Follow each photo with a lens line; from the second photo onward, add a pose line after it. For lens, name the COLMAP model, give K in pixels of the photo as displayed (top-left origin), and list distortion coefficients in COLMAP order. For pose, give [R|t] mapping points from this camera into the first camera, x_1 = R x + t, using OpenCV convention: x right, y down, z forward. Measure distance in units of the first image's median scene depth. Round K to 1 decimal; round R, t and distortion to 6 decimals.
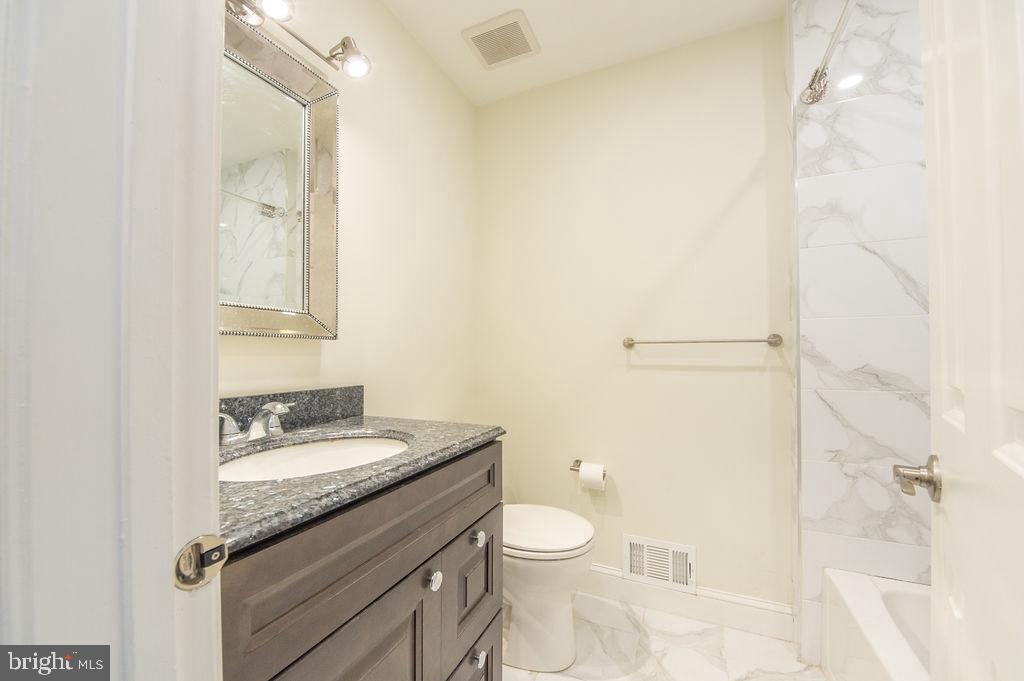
lens RADIAL K [[390.1, 0, 513.2], [0, 390.1, 347.1], [0, 0, 1]] dist [0.017498, -0.000050]
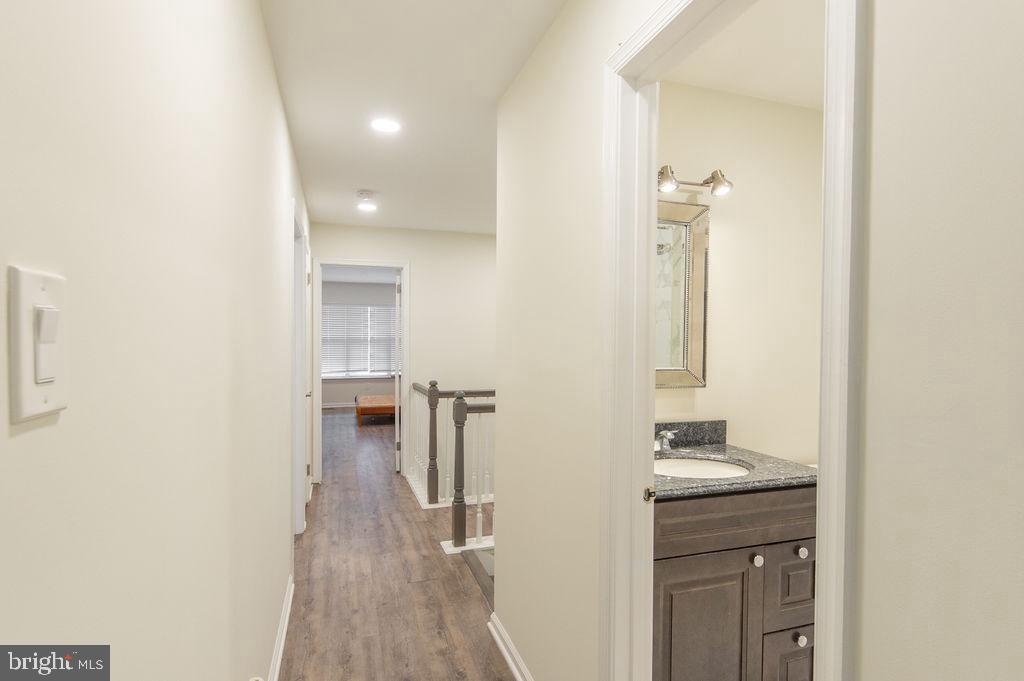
lens RADIAL K [[518.0, 0, 513.1], [0, 518.0, 348.2], [0, 0, 1]] dist [-0.000112, 0.000234]
pose [[0.685149, 0.022459, -0.728056, 0.502143], [-0.000671, 0.999544, 0.030203, -0.258706], [0.728402, -0.020205, 0.684852, -0.906762]]
